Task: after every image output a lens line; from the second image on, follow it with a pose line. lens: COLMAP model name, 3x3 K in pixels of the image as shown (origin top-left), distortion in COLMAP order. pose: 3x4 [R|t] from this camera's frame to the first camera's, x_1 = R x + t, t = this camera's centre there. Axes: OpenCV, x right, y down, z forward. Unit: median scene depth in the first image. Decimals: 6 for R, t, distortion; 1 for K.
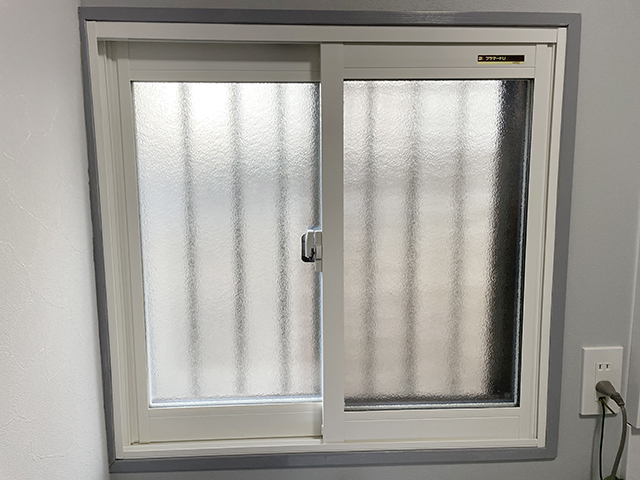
lens RADIAL K [[481.4, 0, 320.7], [0, 481.4, 237.3], [0, 0, 1]] dist [0.002828, -0.006340]
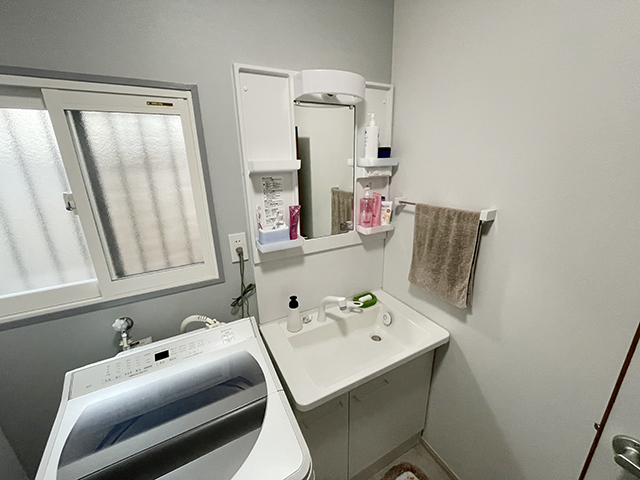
lens RADIAL K [[260.0, 0, 324.4], [0, 260.0, 237.8], [0, 0, 1]] dist [-0.001754, 0.000552]
pose [[0.902266, -0.138642, 0.408283, 0.444628], [0.074317, 0.982728, 0.169476, 0.058648], [-0.424727, -0.122570, 0.896986, -0.364001]]
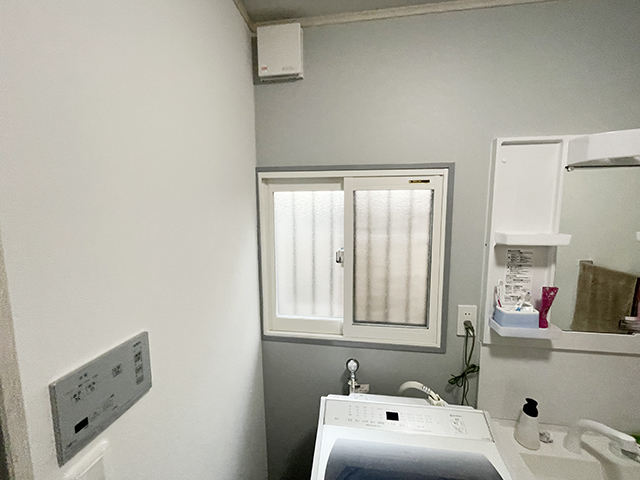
lens RADIAL K [[260.0, 0, 320.3], [0, 260.0, 237.9], [0, 0, 1]] dist [-0.001754, 0.000552]
pose [[0.981937, 0.020042, -0.188144, 0.129613], [-0.023971, 0.999539, -0.018633, -0.050220], [0.187683, 0.022807, 0.981965, -0.335436]]
